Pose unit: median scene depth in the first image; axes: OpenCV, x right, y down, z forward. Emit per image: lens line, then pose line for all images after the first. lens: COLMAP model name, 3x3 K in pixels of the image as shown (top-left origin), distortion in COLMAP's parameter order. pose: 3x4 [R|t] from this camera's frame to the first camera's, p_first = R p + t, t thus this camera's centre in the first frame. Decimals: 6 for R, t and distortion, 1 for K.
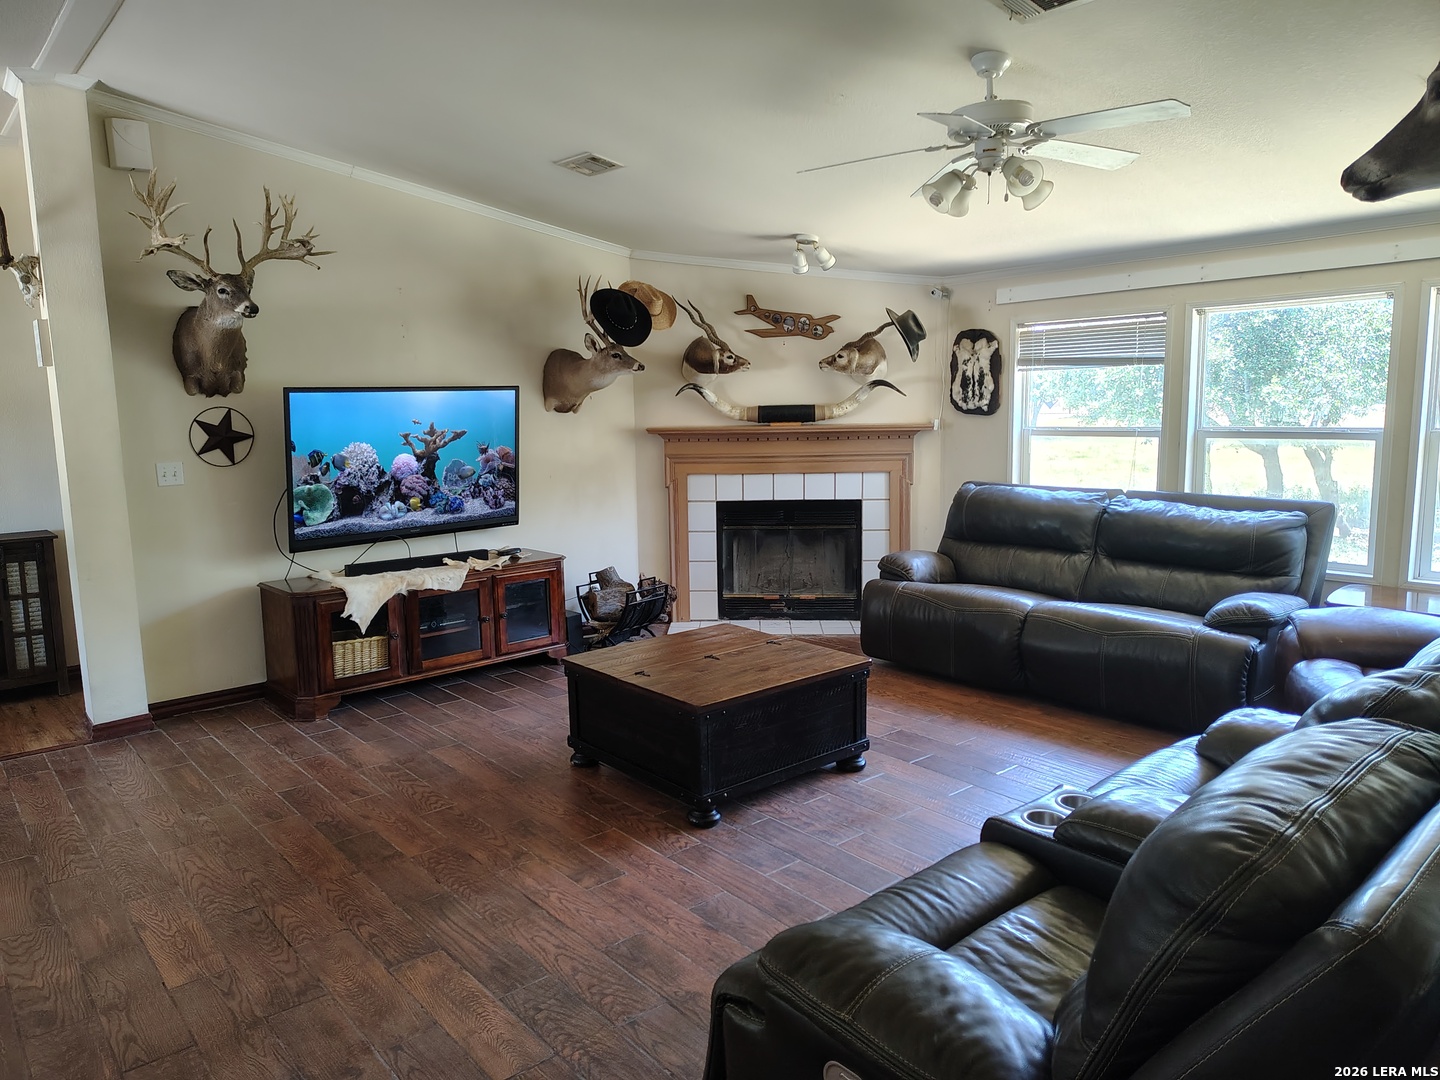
lens RADIAL K [[989.4, 0, 717.4], [0, 989.4, 537.0], [0, 0, 1]] dist [0.061312, 0.006873]
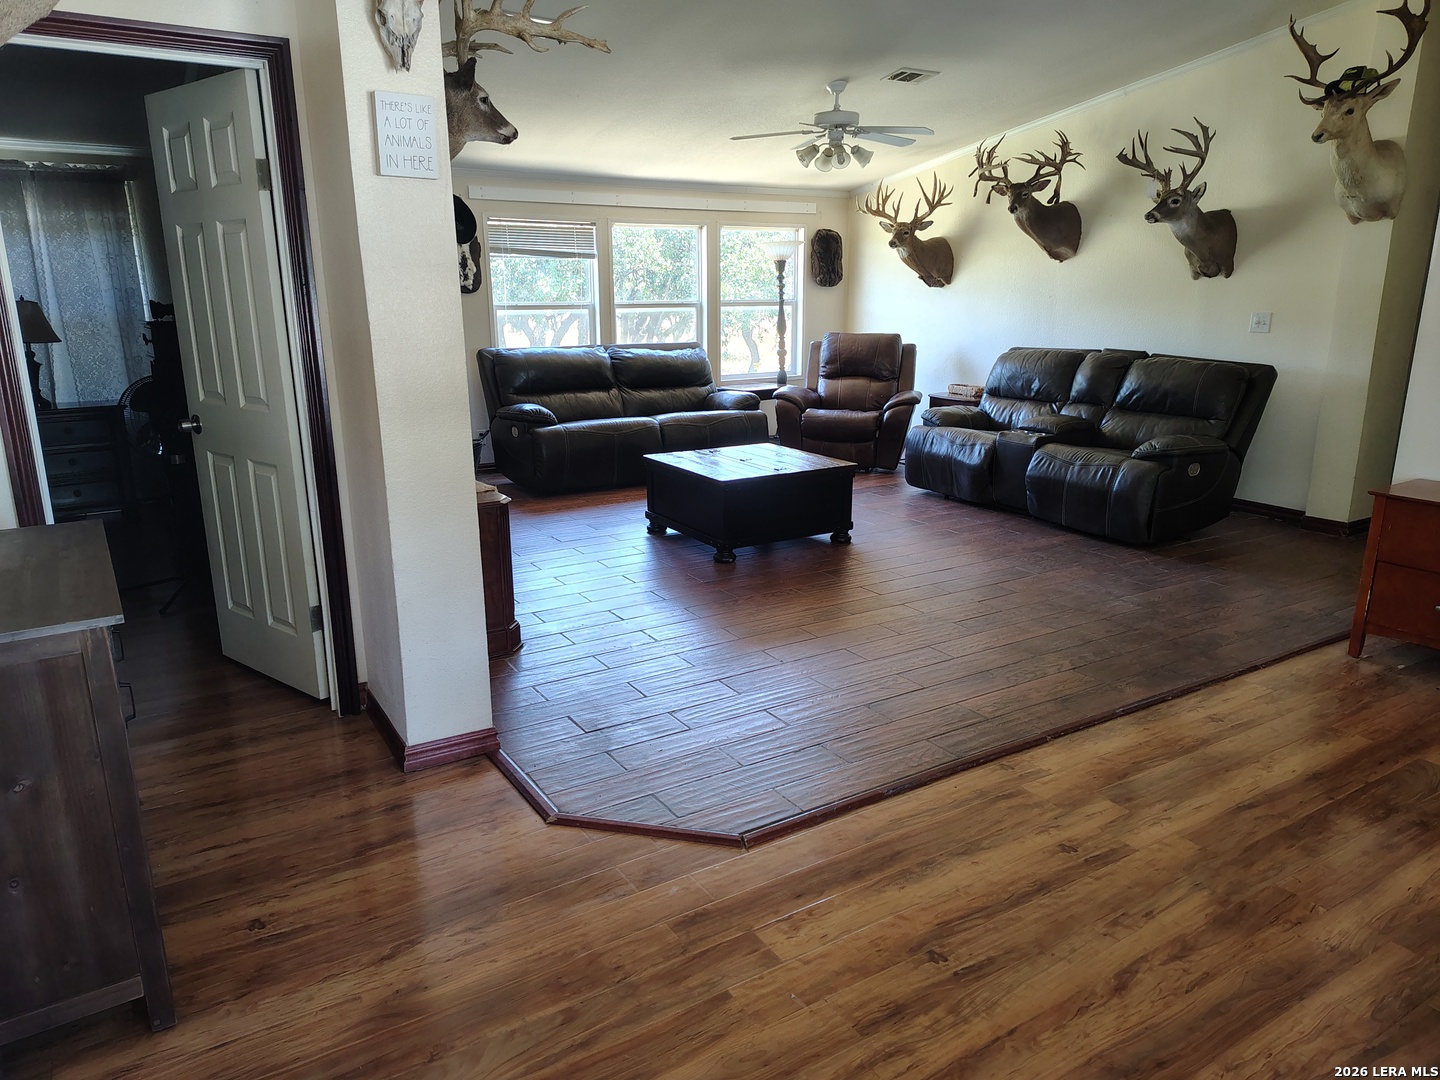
lens RADIAL K [[989.4, 0, 719.0], [0, 989.4, 538.8], [0, 0, 1]] dist [0.061312, 0.006873]
pose [[0.146895, -0.238067, 0.960076, -1.002108], [0.131109, 0.966727, 0.219657, -0.066255], [-0.980425, 0.093608, 0.173220, 0.571190]]
